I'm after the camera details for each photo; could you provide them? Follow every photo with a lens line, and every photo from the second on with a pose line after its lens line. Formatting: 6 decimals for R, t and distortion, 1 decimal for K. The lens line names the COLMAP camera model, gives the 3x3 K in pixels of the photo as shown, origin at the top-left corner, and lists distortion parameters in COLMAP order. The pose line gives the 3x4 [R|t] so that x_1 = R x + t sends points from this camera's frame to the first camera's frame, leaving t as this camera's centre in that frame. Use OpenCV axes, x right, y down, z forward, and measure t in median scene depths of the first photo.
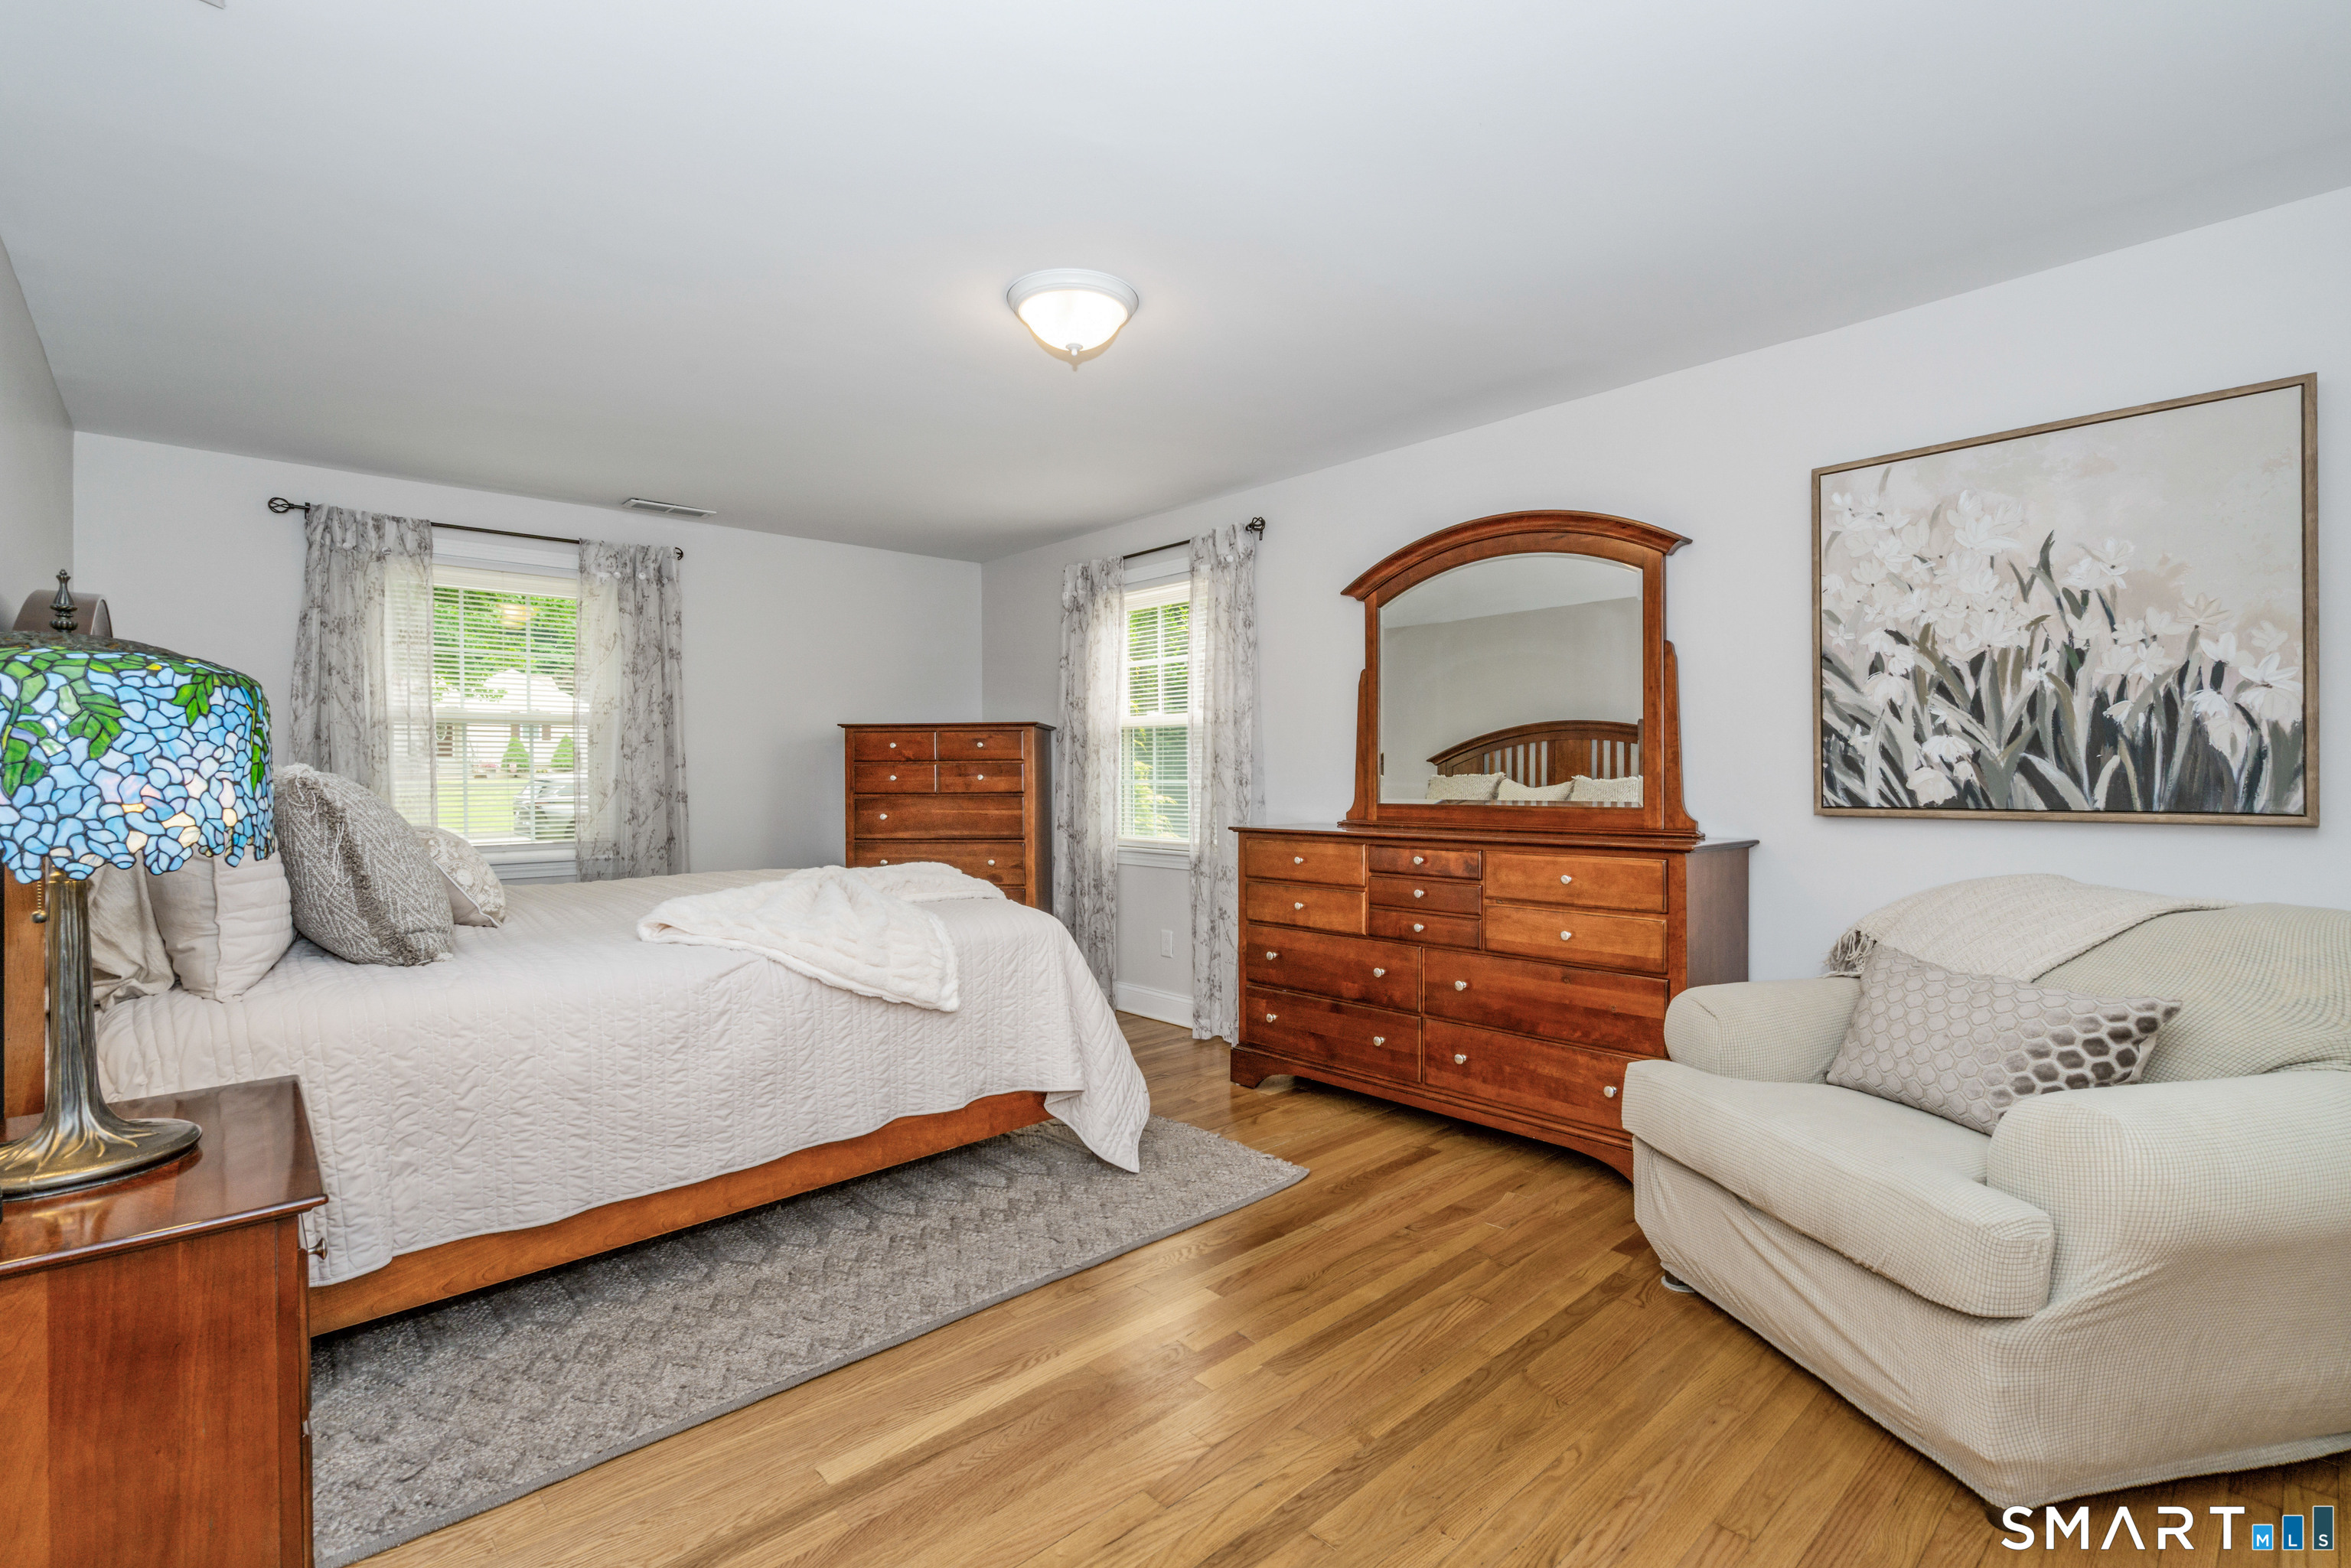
lens RADIAL K [[1073.6, 0, 1160.8], [0, 1073.6, 778.7], [0, 0, 1]] dist [0.000772, 0.000148]
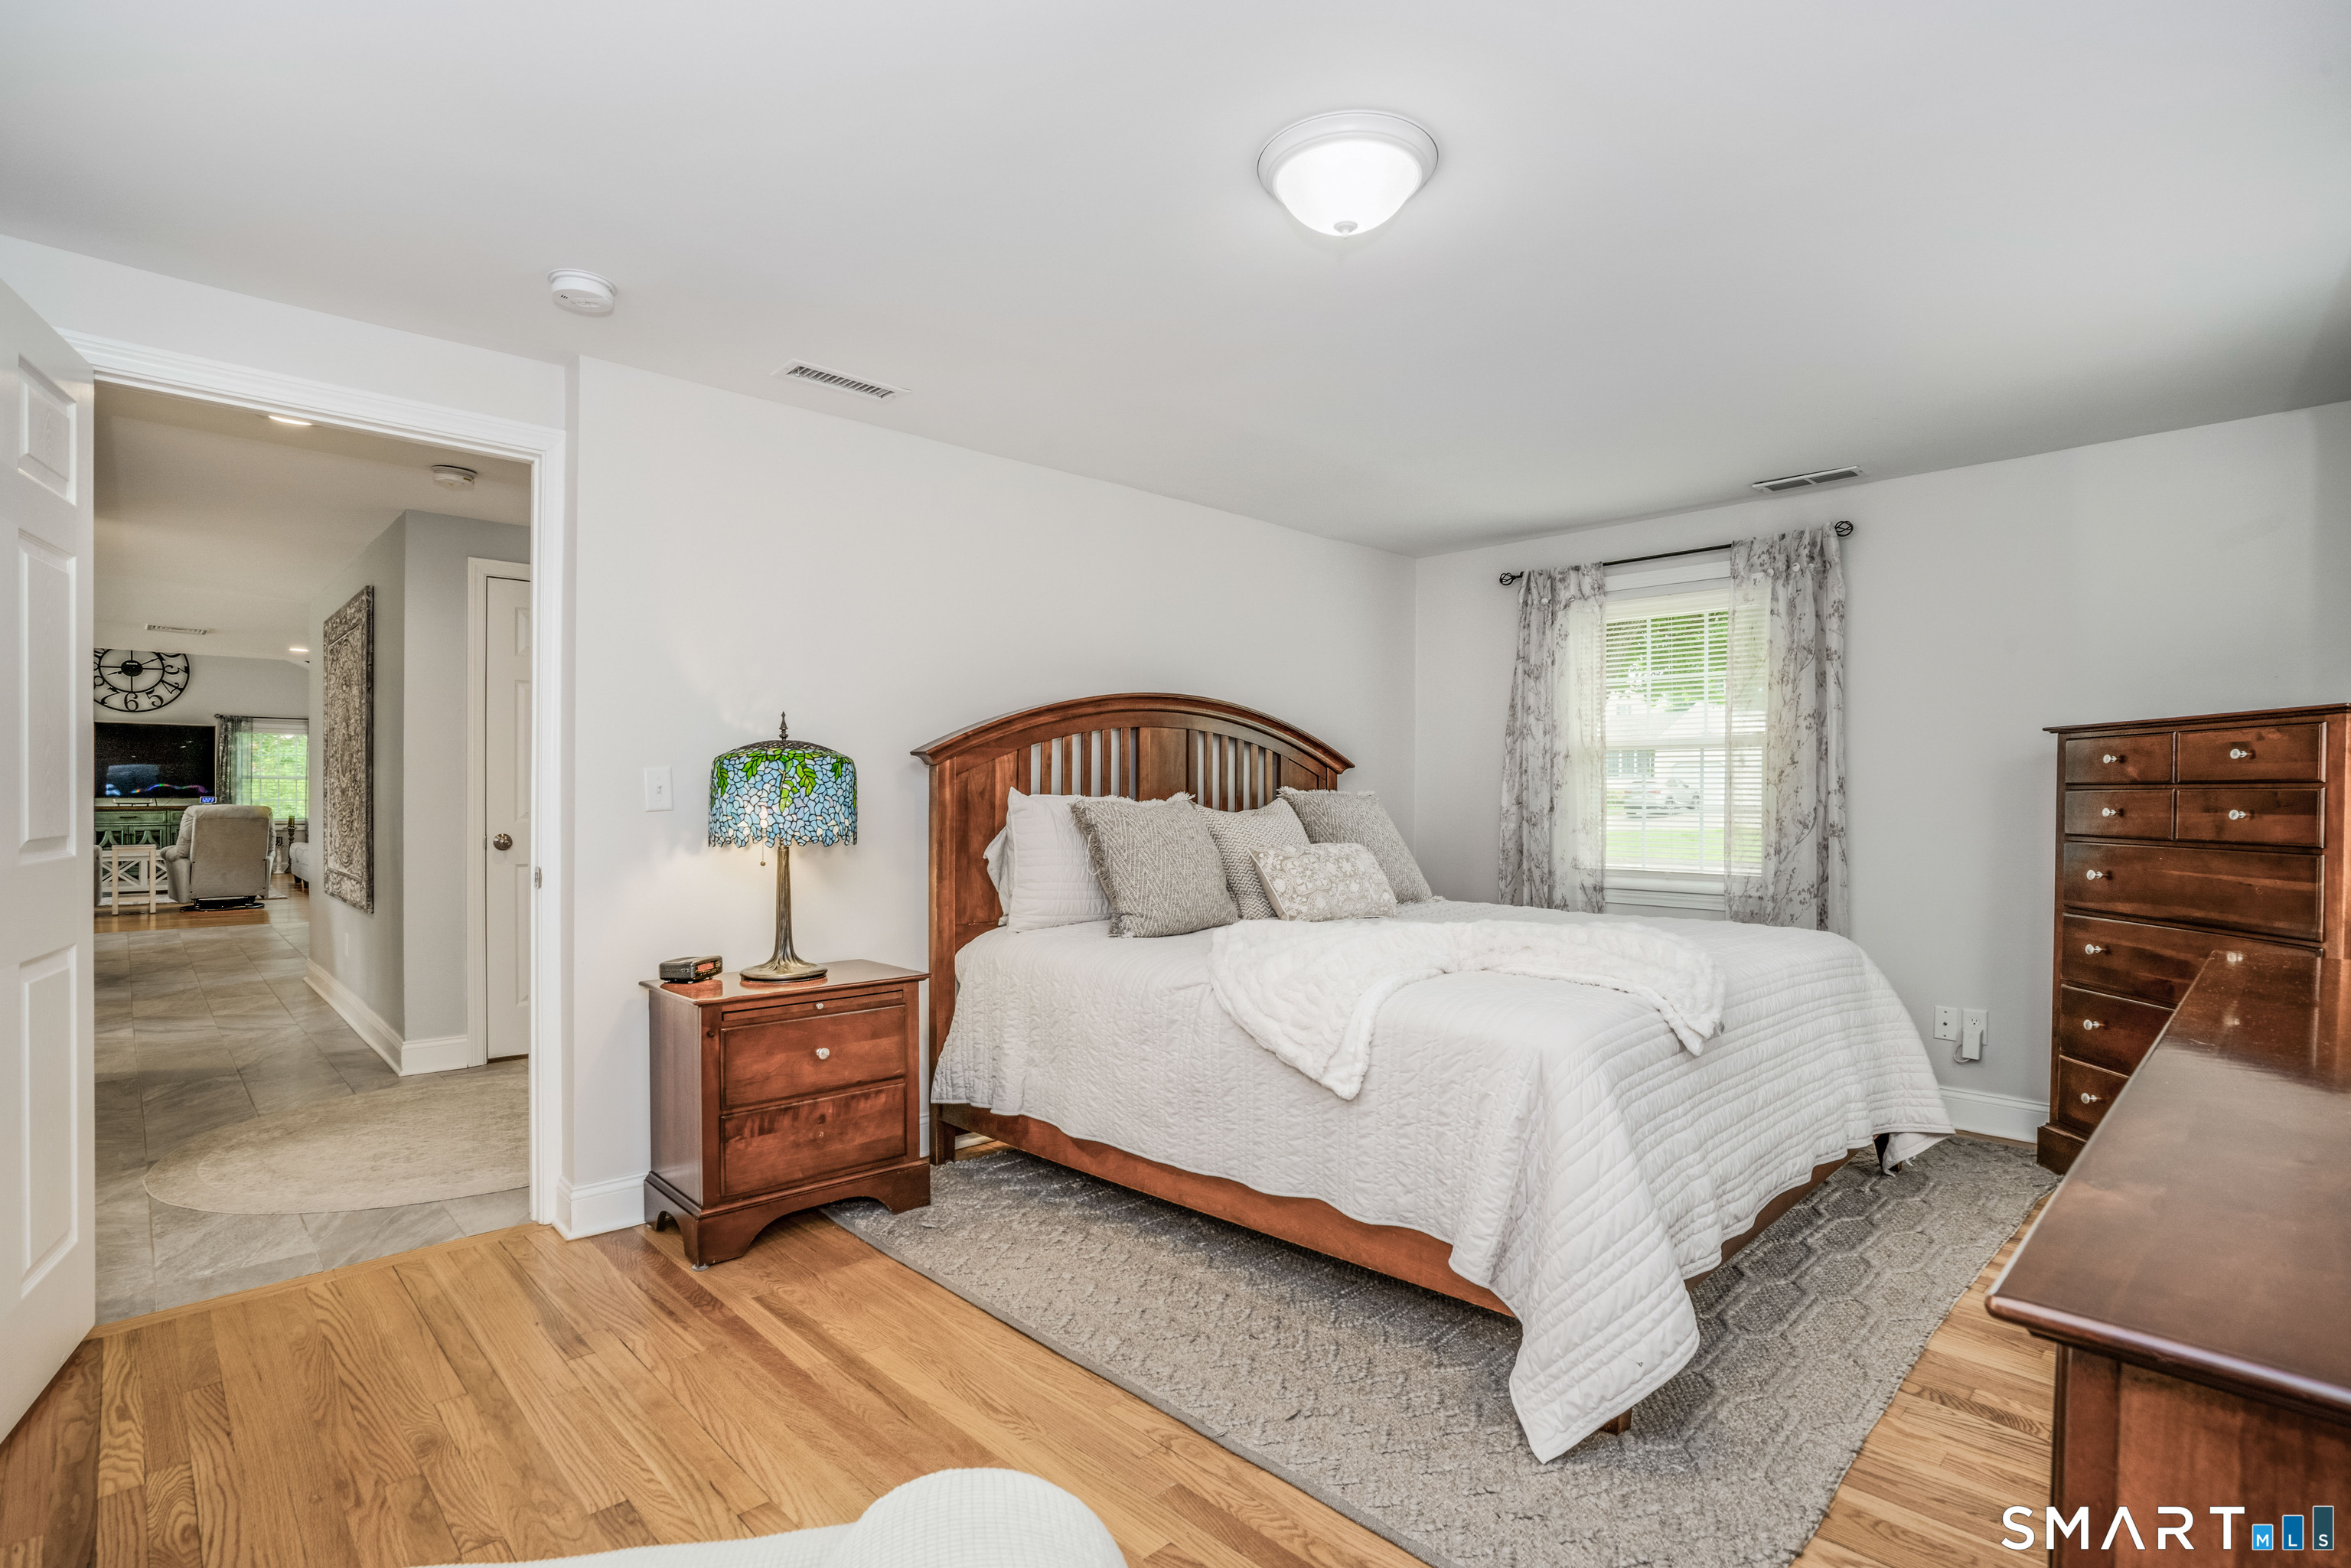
lens RADIAL K [[1132.2, 0, 1168.8], [0, 1132.2, 797.1], [0, 0, 1]] dist [-0.026092, 0.000306]
pose [[0.031923, 0.007176, -0.999465, 0.421209], [-0.007262, 0.999949, 0.006948, -0.011470], [0.999464, 0.007036, 0.031974, 0.528543]]
